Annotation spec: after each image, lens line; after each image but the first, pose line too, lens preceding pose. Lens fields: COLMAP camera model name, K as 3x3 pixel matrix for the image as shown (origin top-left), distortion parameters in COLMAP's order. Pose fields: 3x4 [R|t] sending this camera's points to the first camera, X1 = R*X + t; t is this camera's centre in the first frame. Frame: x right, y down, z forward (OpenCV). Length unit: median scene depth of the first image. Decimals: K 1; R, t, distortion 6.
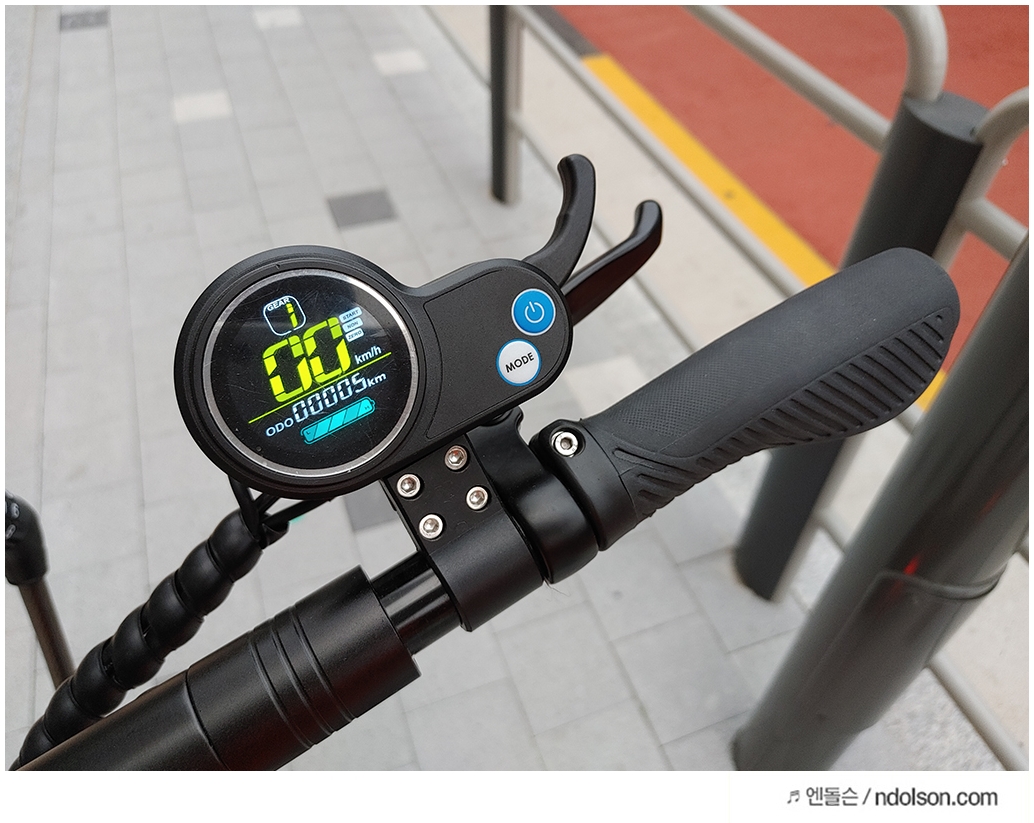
lens RADIAL K [[777.8, 0, 518.6], [0, 777.8, 389.4], [0, 0, 1]] dist [0.094163, -0.153993]
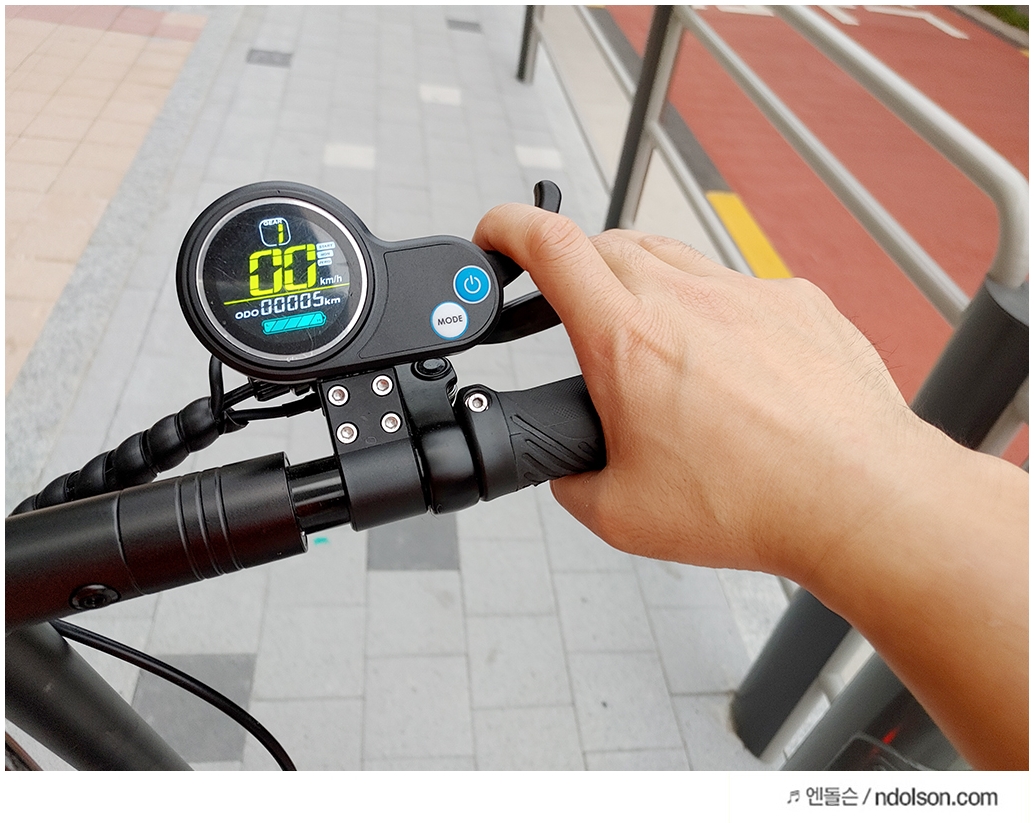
lens RADIAL K [[777.8, 0, 518.6], [0, 777.8, 389.4], [0, 0, 1]] dist [0.094163, -0.153993]
pose [[0.964292, 0.244019, -0.102934, 0.259352], [-0.254634, 0.961098, -0.107010, 0.174814], [0.072818, 0.129400, 0.988915, -0.195764]]
